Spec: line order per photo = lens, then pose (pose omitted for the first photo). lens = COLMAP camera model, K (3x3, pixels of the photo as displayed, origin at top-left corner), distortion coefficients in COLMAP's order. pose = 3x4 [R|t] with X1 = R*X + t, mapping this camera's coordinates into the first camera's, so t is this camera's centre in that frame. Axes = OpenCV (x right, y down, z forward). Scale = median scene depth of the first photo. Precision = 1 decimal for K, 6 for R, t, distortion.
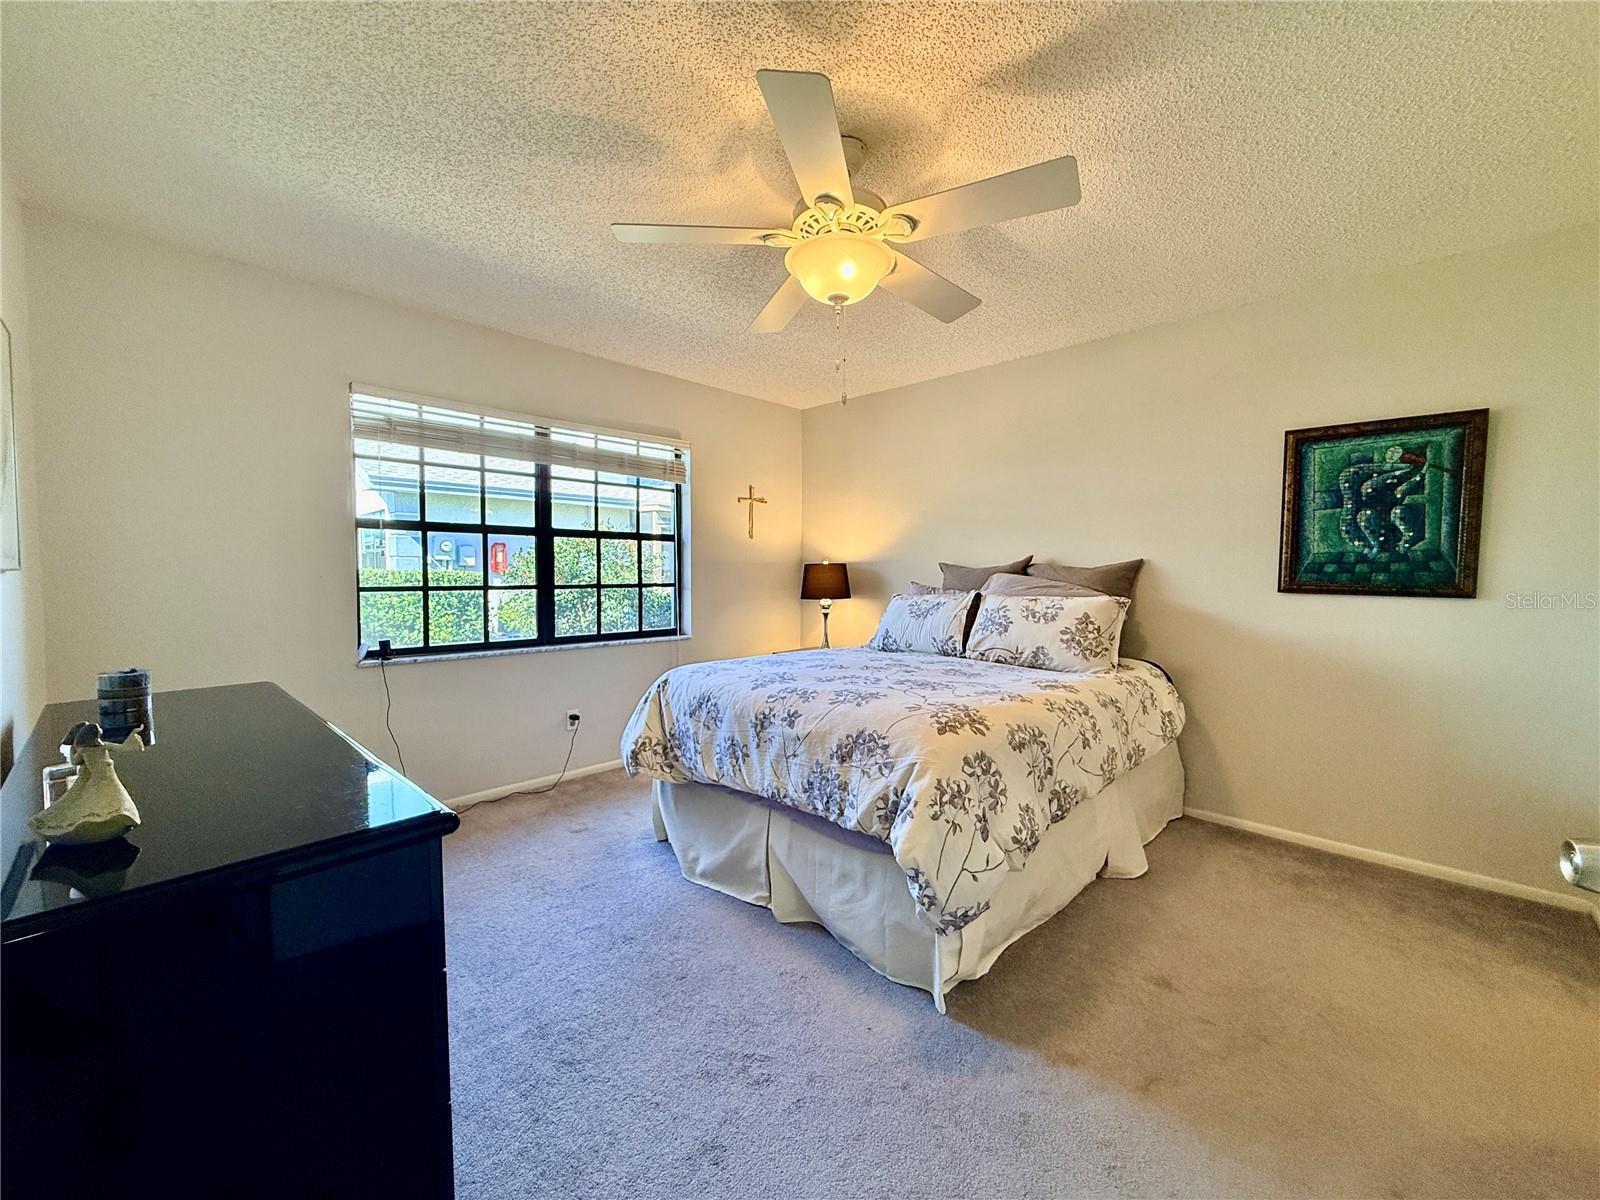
lens RADIAL K [[634.9, 0, 796.4], [0, 634.9, 608.4], [0, 0, 1]] dist [-0.000940, 0.000020]
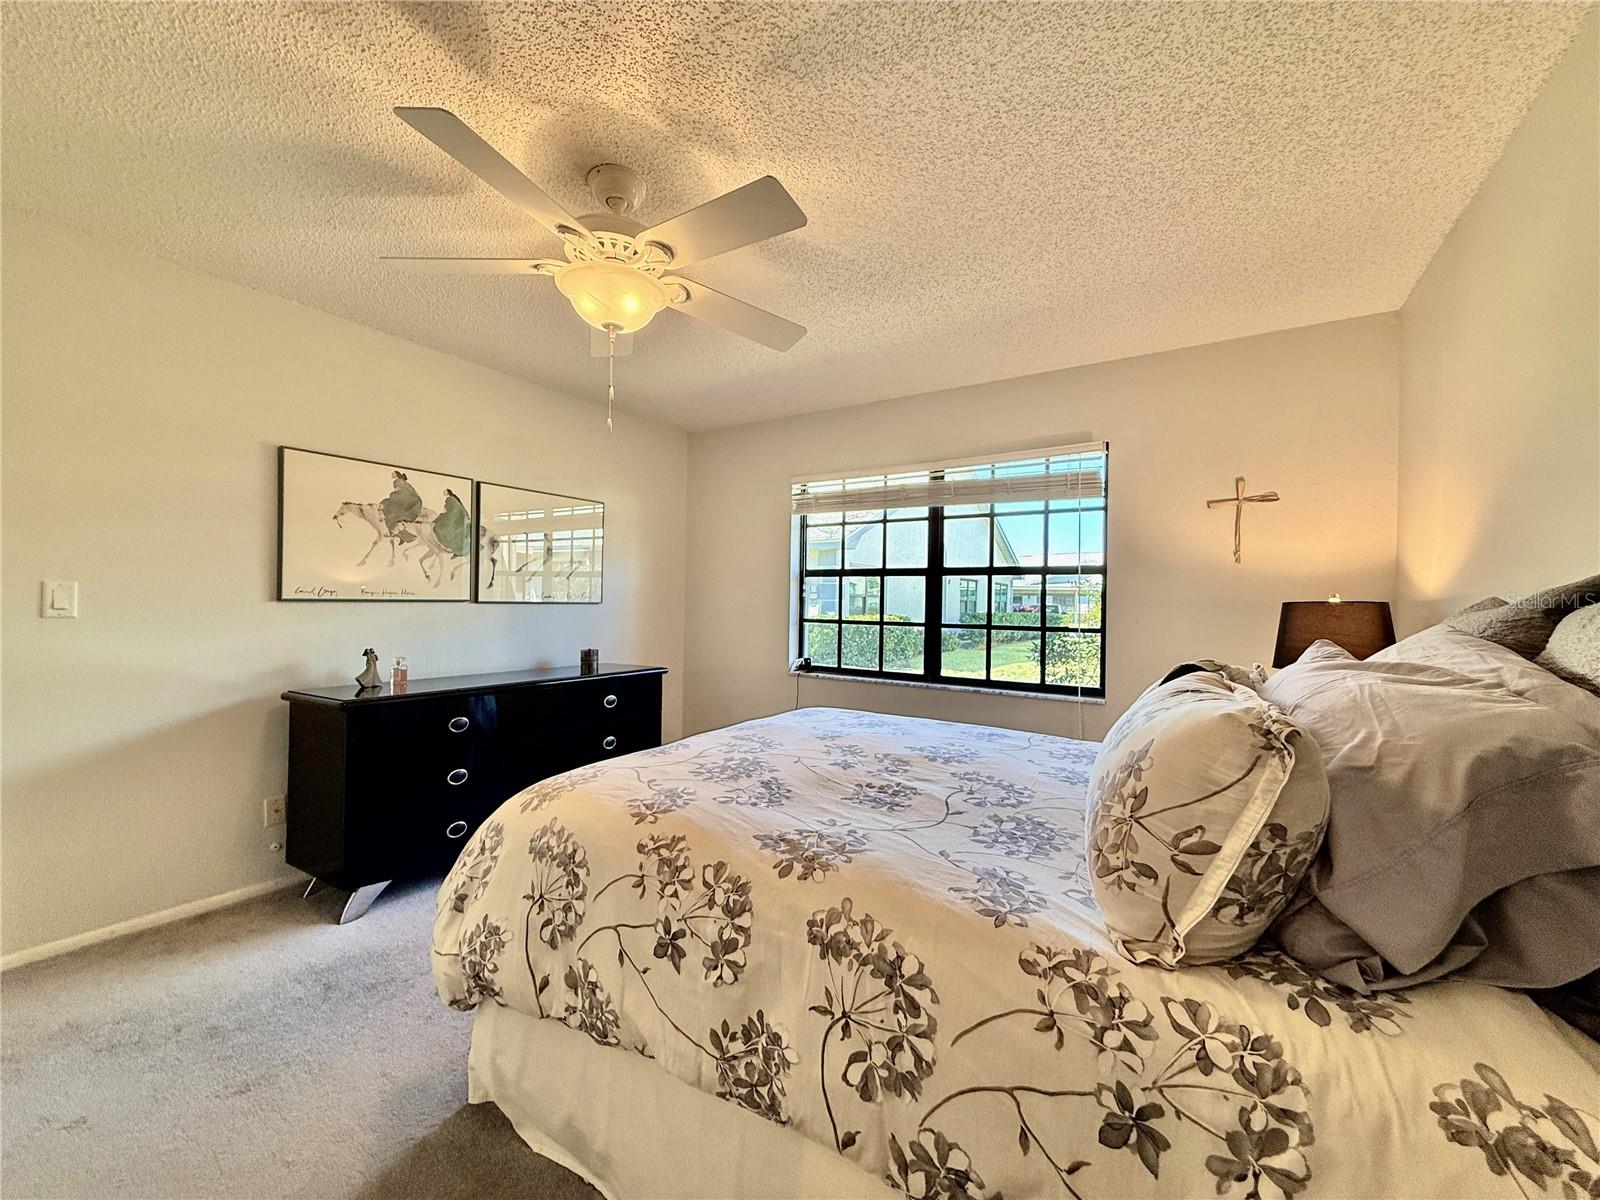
lens RADIAL K [[634.9, 0, 796.4], [0, 634.9, 608.4], [0, 0, 1]] dist [-0.000940, 0.000020]
pose [[0.197145, 0.002512, -0.980371, 0.565020], [-0.078927, 0.996791, -0.013318, -0.029879], [0.977192, 0.080003, 0.196711, 0.583341]]
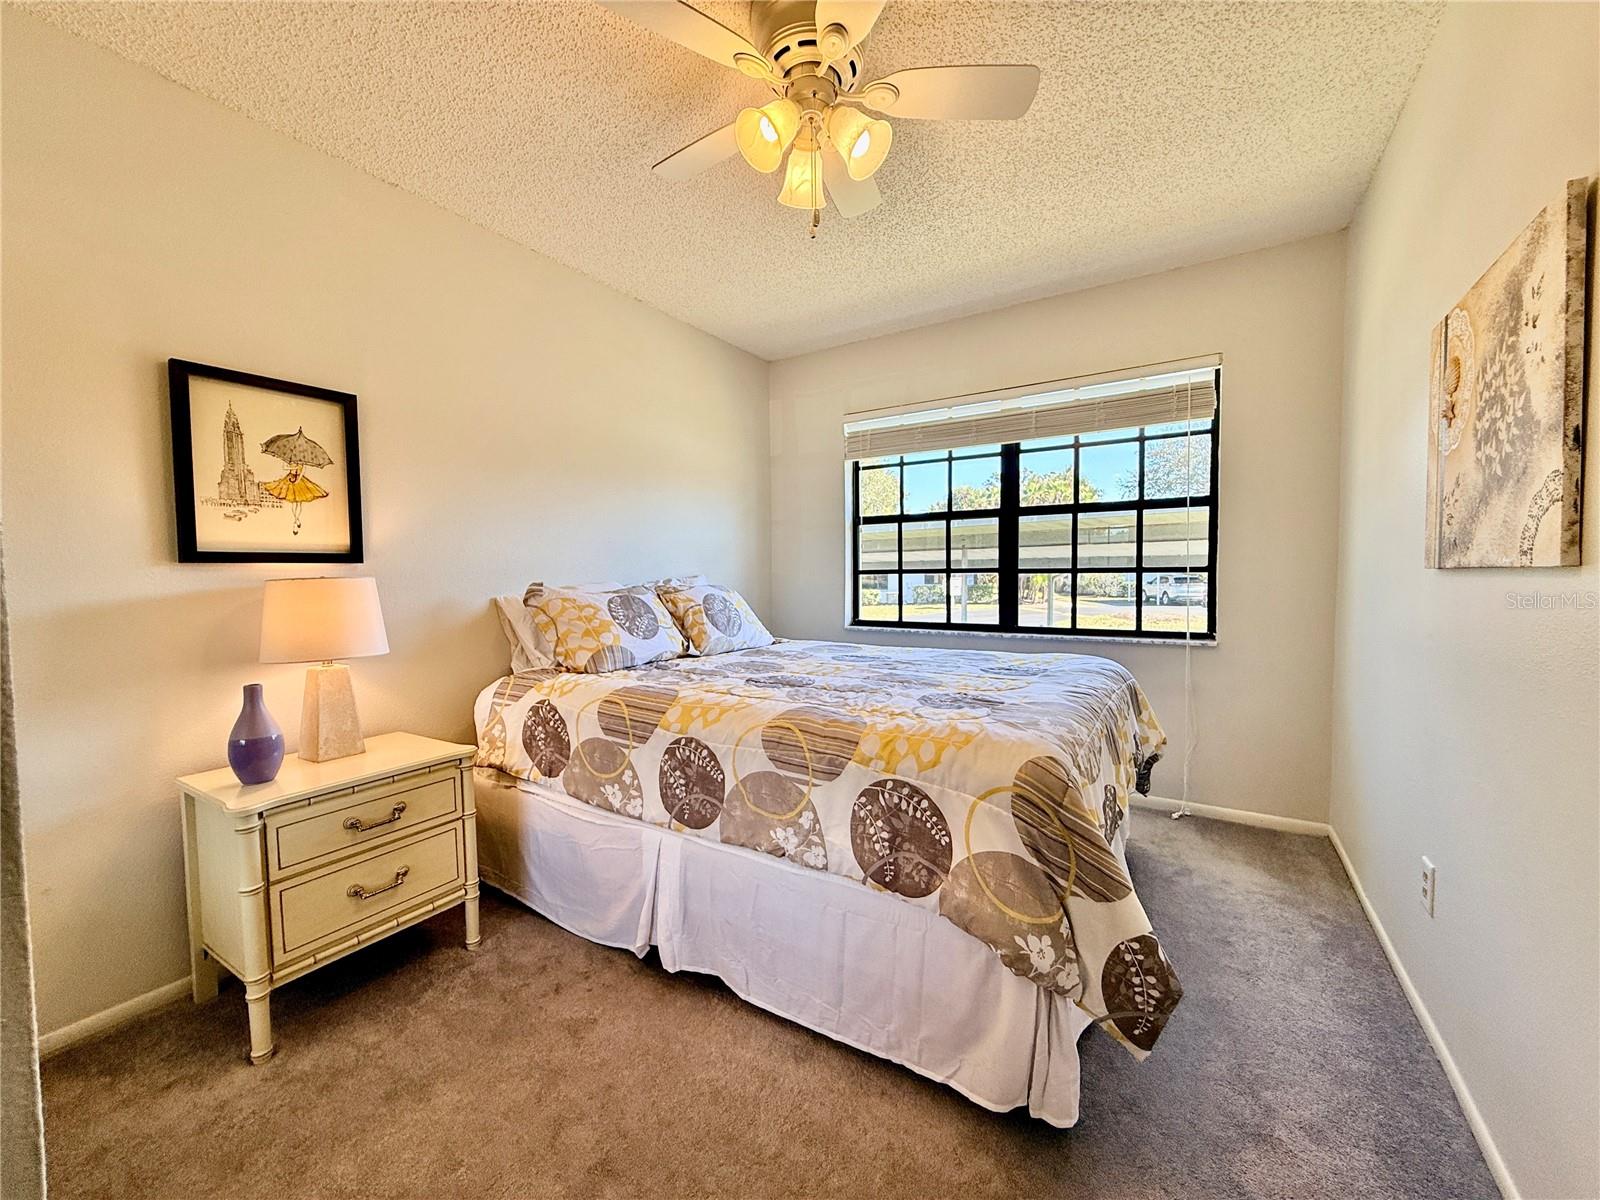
lens RADIAL K [[651.6, 0, 800.0], [0, 651.6, 600.0], [0, 0, 1]] dist [0.002729, 0.000353]
pose [[0.193371, 0.053455, -0.979668, 0.494757], [-0.034091, 0.998278, 0.047741, -0.026074], [0.980533, 0.024166, 0.194860, 0.511289]]
